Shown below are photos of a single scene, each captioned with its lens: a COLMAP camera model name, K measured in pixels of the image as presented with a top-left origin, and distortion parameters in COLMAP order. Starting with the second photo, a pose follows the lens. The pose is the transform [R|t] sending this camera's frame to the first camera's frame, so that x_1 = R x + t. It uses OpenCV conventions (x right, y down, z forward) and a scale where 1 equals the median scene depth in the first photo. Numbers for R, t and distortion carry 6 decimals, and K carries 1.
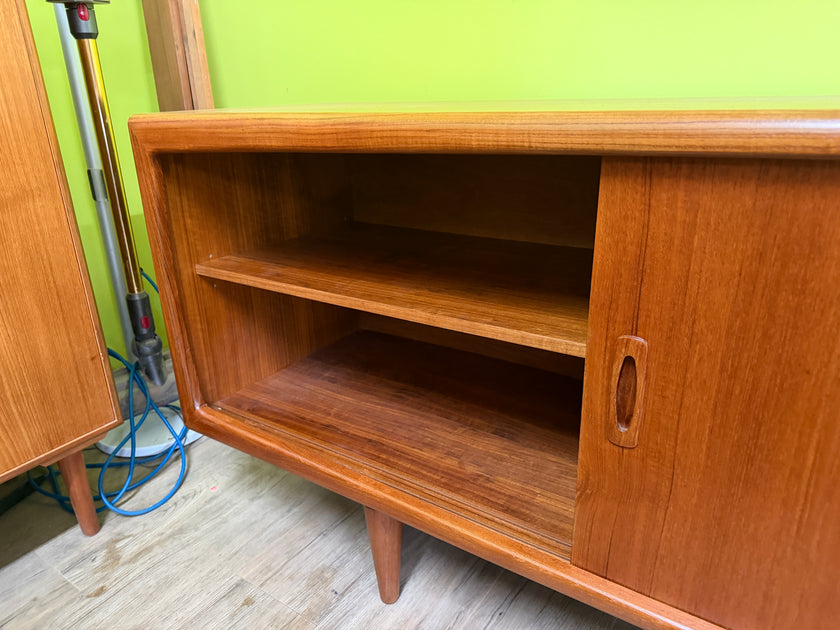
lens RADIAL K [[599.7, 0, 409.8], [0, 599.7, 321.3], [0, 0, 1]] dist [0.022322, -0.039522]
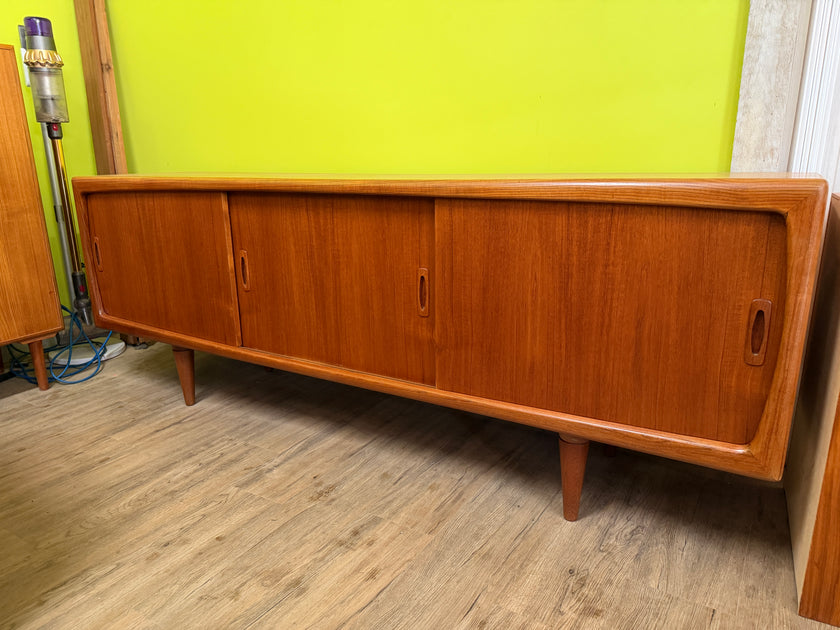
lens RADIAL K [[599.7, 0, 415.7], [0, 599.7, 321.9], [0, 0, 1]] dist [0.022322, -0.039522]
pose [[0.998837, 0.001935, 0.048186, 0.552080], [0.002812, 0.995158, -0.098253, 0.329211], [-0.048143, 0.098274, 0.993994, -0.969949]]
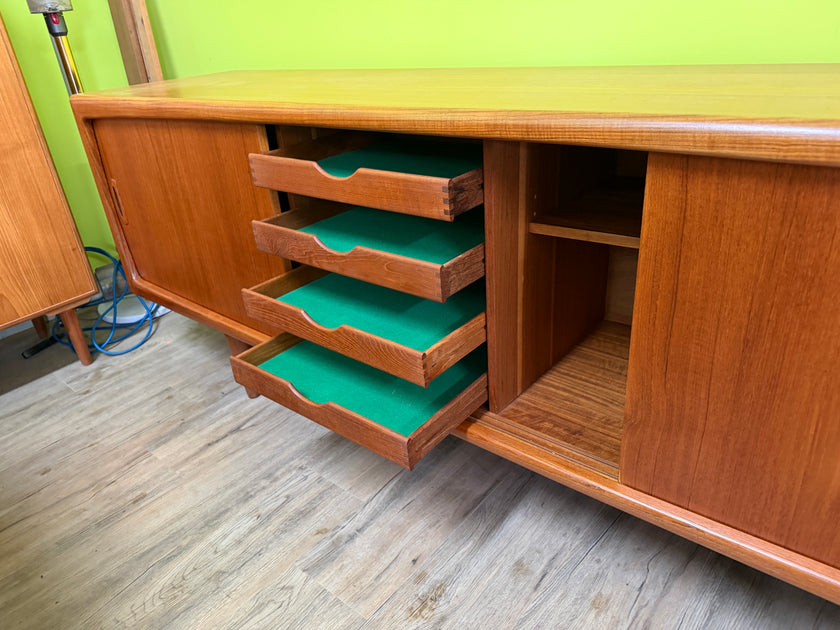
lens RADIAL K [[599.7, 0, 412.3], [0, 599.7, 319.3], [0, 0, 1]] dist [0.022322, -0.039522]
pose [[0.993528, 0.001759, -0.113571, 0.490515], [0.011071, 0.993620, 0.112235, 0.069186], [0.113043, -0.112766, 0.987170, -0.440902]]
